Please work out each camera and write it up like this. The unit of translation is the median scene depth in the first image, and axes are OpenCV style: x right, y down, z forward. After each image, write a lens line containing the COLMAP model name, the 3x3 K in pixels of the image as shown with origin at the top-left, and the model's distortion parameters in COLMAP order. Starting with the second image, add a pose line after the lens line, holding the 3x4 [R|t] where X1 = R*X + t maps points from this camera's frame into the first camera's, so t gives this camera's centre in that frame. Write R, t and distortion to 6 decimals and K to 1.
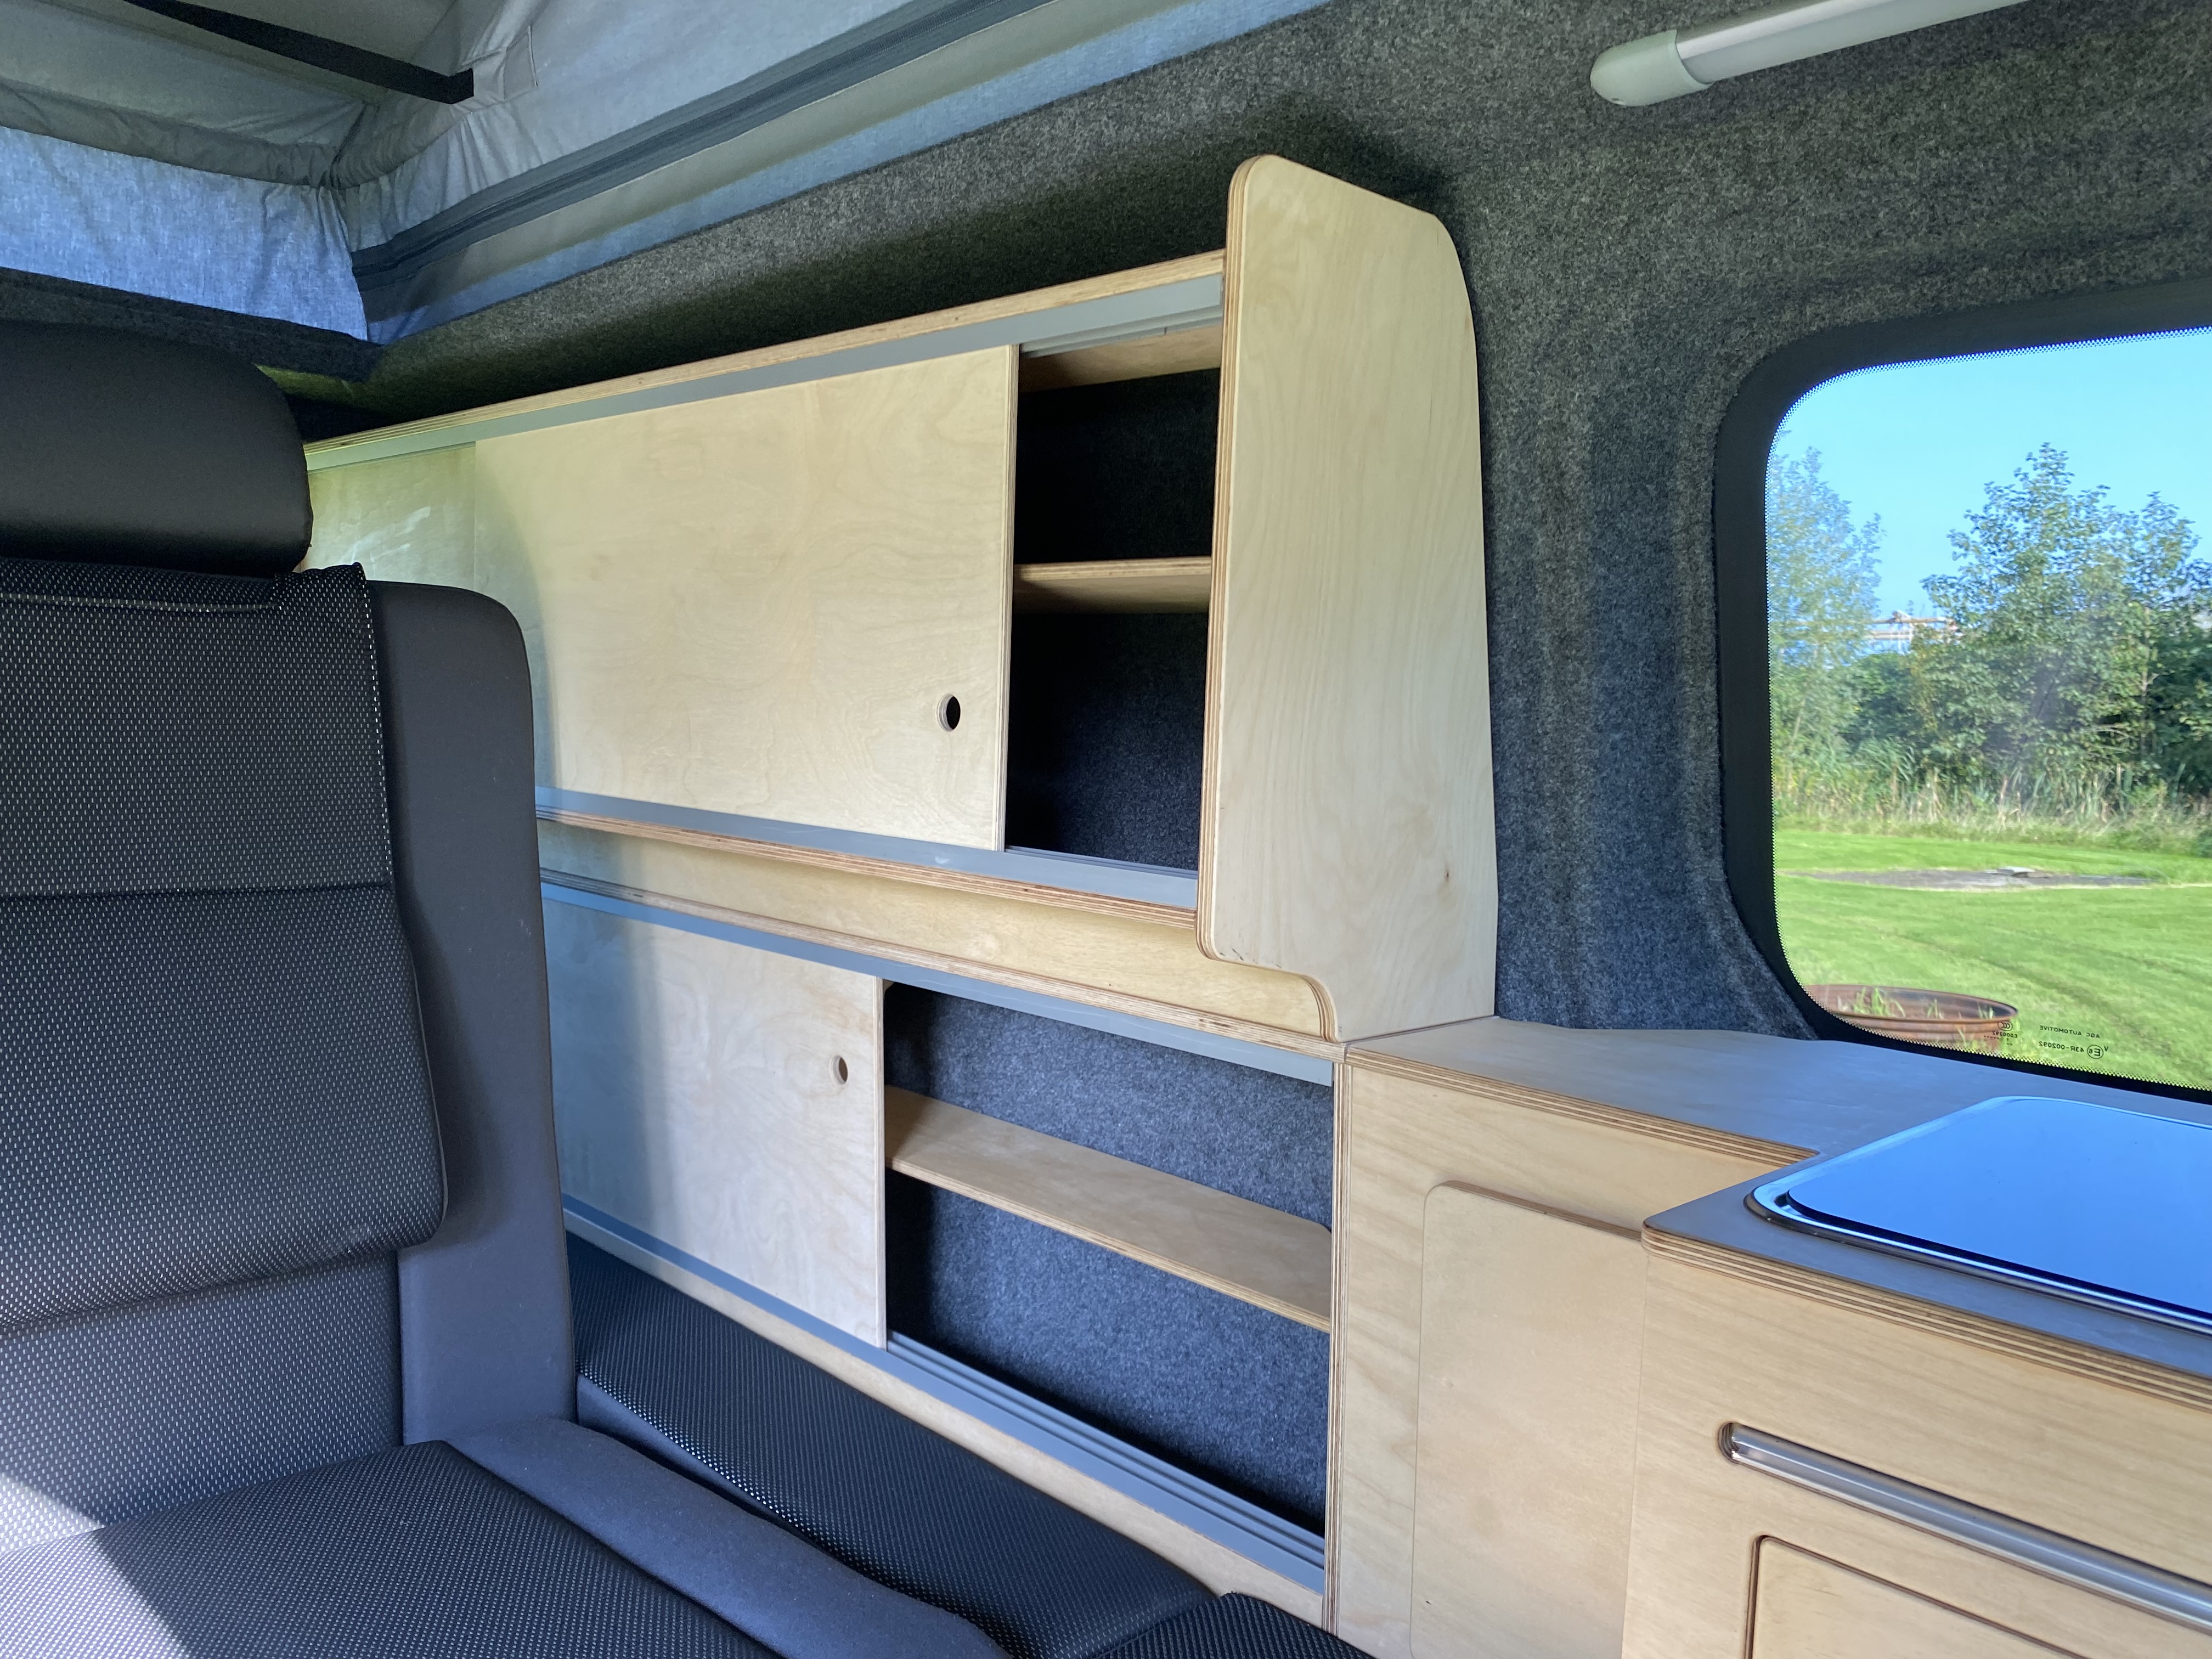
lens RADIAL K [[1688.9, 0, 1106.0], [0, 1688.9, 829.5], [0, 0, 1]] dist [-0.004006, -0.007435]
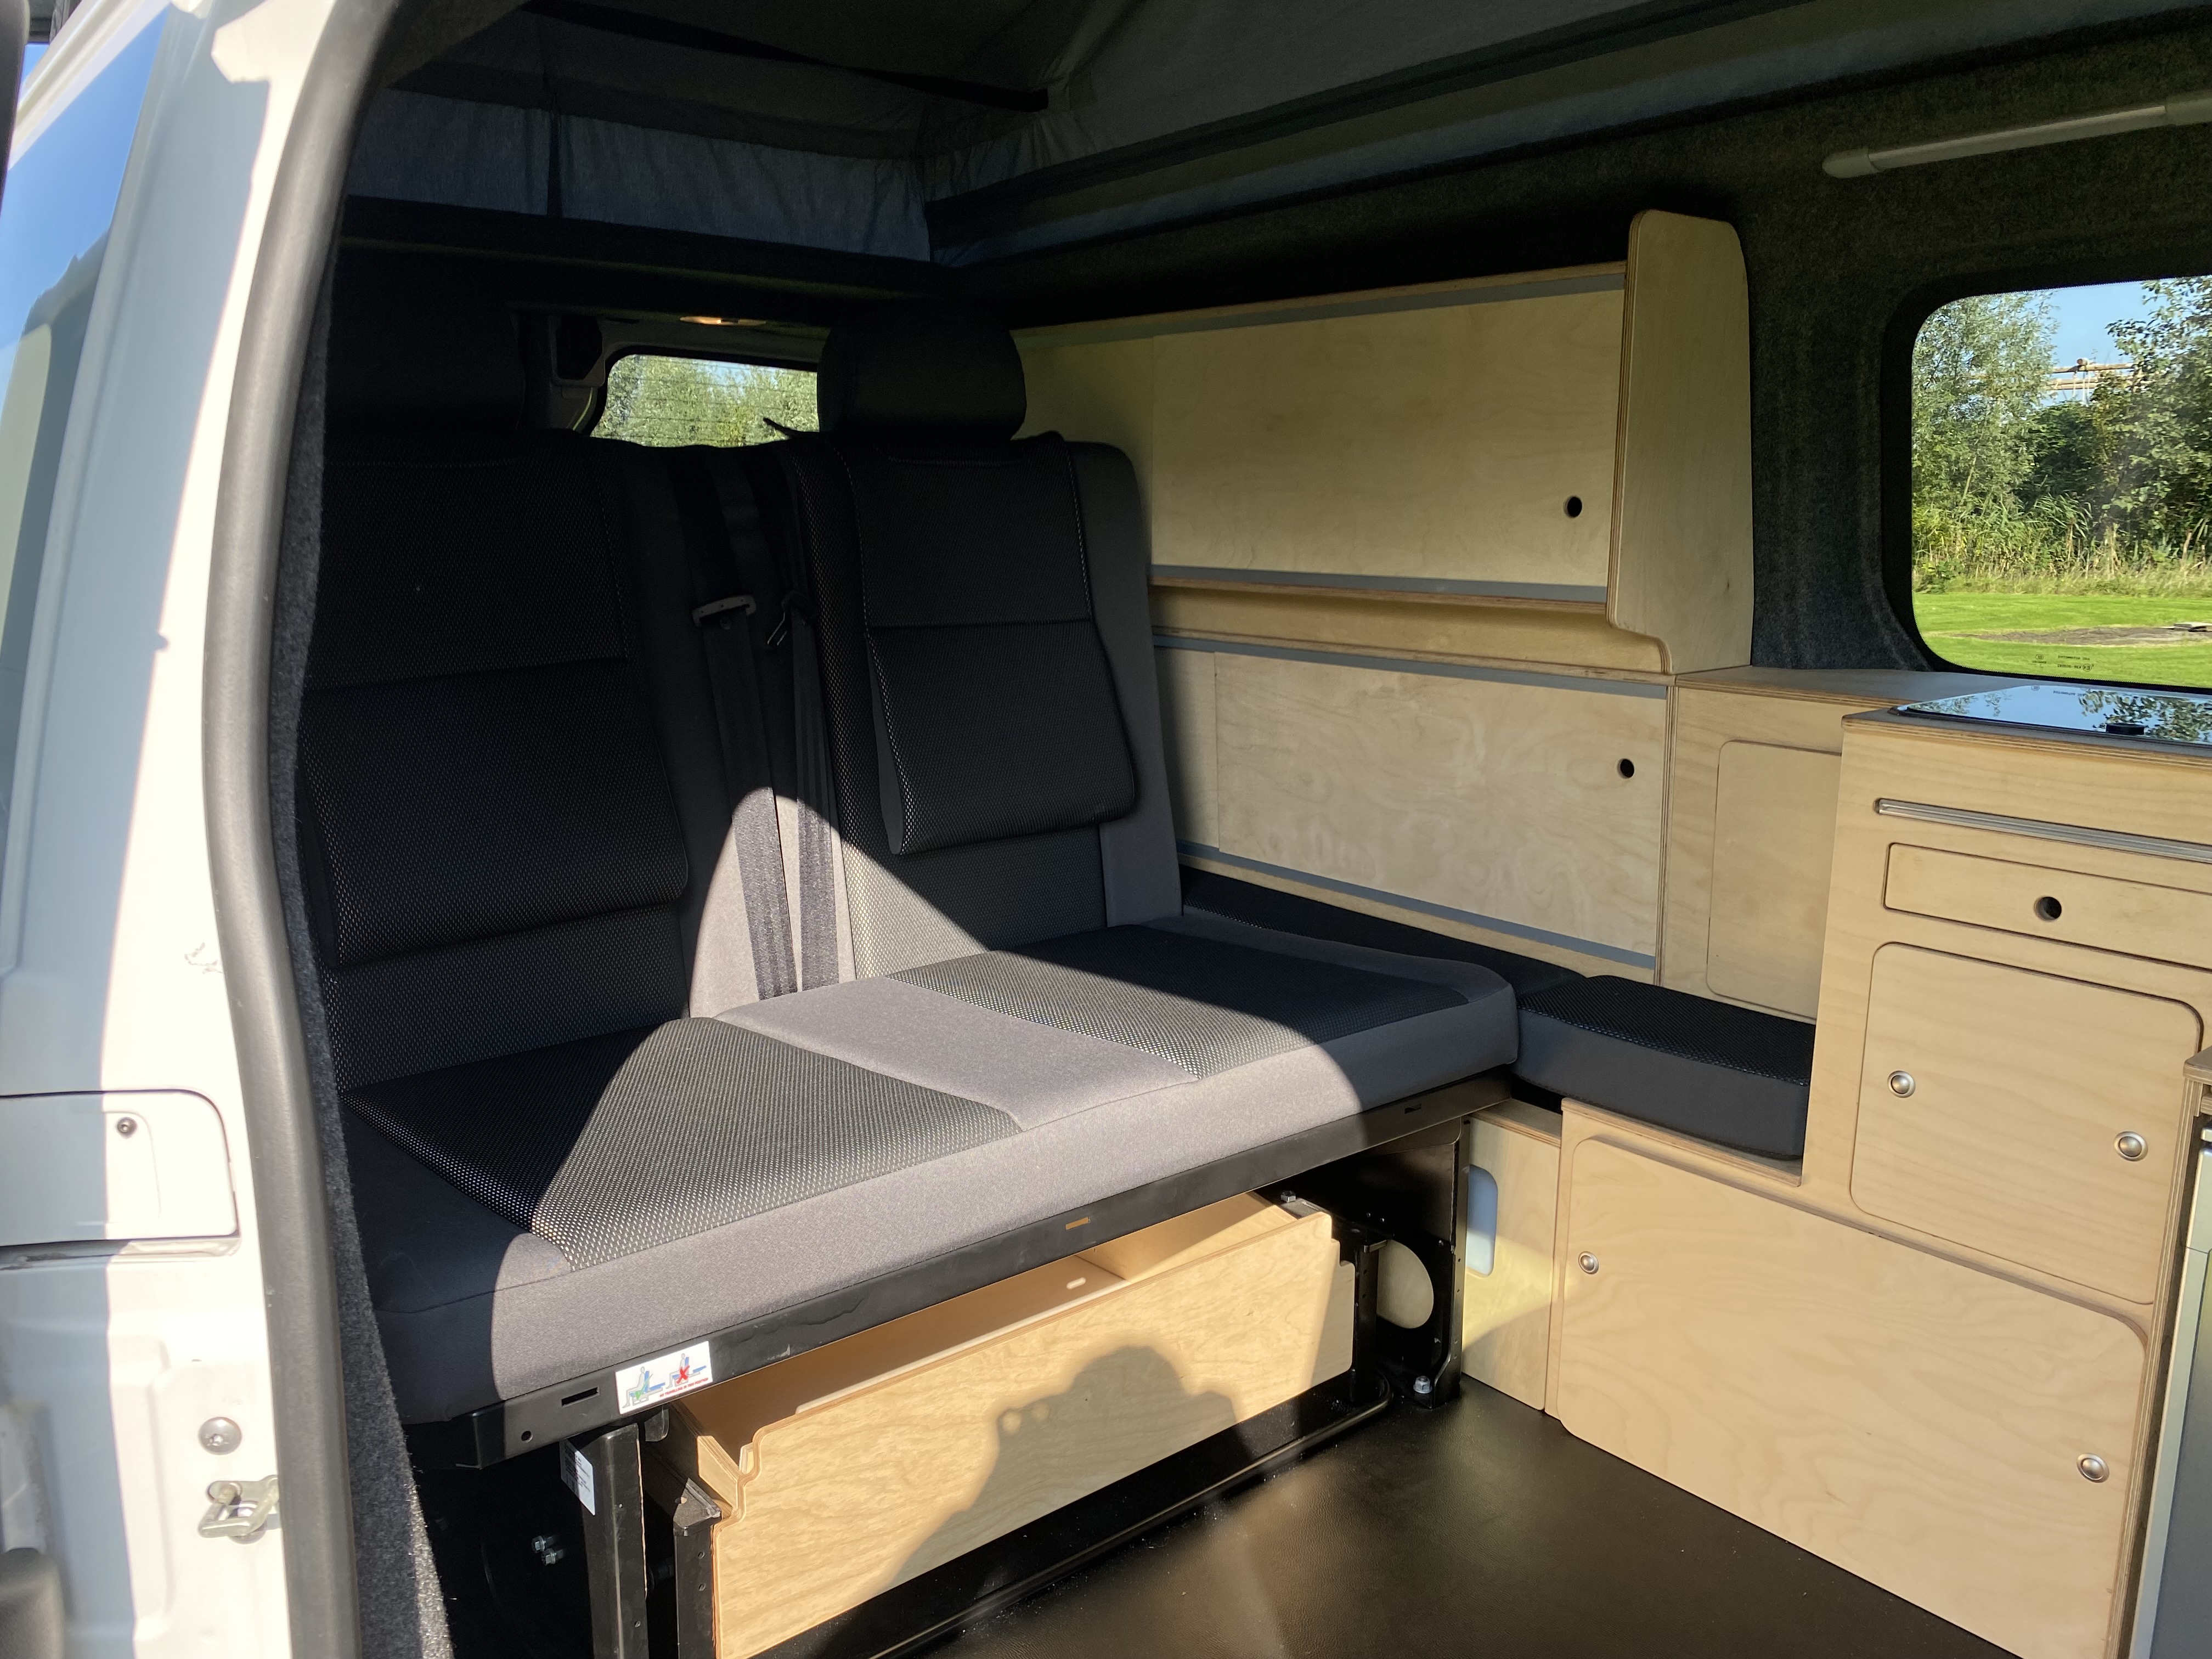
lens RADIAL K [[1687.6, 0, 1106.0], [0, 1687.6, 829.5], [0, 0, 1]] dist [0.000119, 0.002178]
pose [[0.996303, -0.022240, -0.082978, -0.192780], [0.032266, 0.992064, 0.121521, 0.026873], [0.079617, -0.123750, 0.989114, -0.536701]]
